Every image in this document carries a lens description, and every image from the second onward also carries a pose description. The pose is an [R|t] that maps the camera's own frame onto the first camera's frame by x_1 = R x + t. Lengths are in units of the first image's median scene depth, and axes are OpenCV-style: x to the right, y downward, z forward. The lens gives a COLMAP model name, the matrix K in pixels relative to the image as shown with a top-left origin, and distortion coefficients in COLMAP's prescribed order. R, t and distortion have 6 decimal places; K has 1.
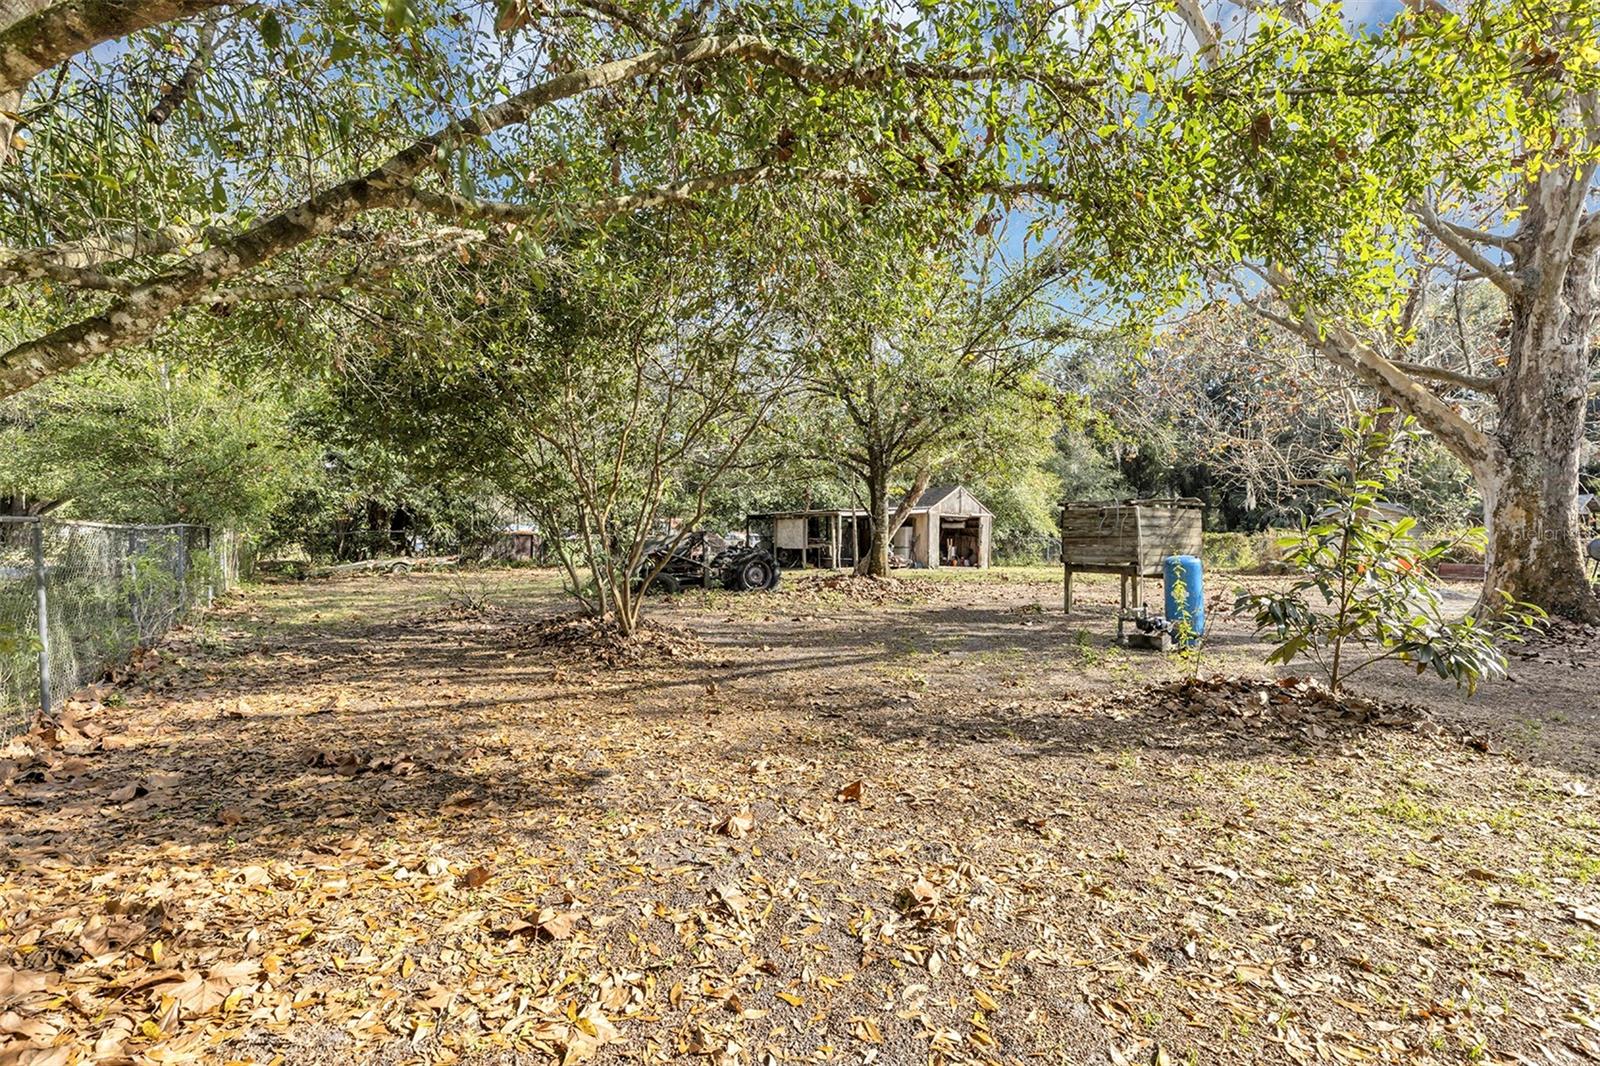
lens RADIAL K [[729.3, 0, 793.0], [0, 729.3, 532.4], [0, 0, 1]] dist [0.002664, 0.000345]
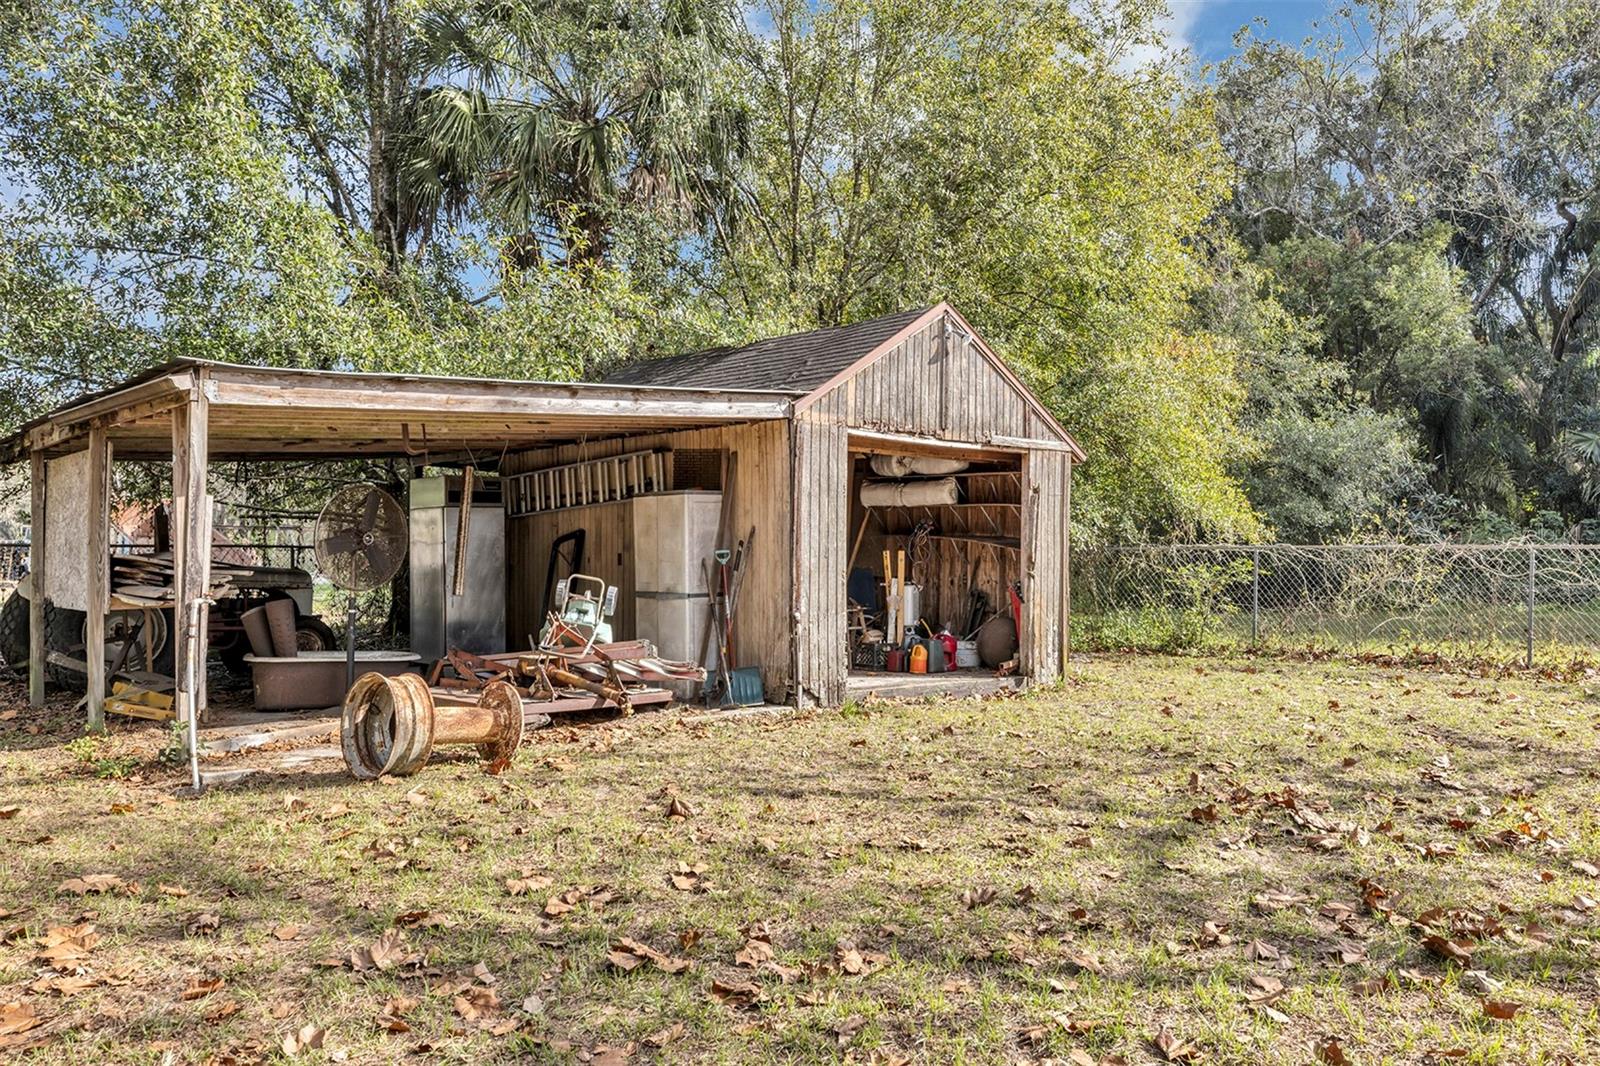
lens RADIAL K [[1245.6, 0, 801.1], [0, 1245.6, 534.6], [0, 0, 1]] dist [-0.000266, 0.000005]
pose [[0.988689, -0.006443, 0.149843, 0.129924], [0.007635, 0.999944, -0.007381, 0.006439], [-0.149787, 0.008442, 0.988682, 0.628825]]
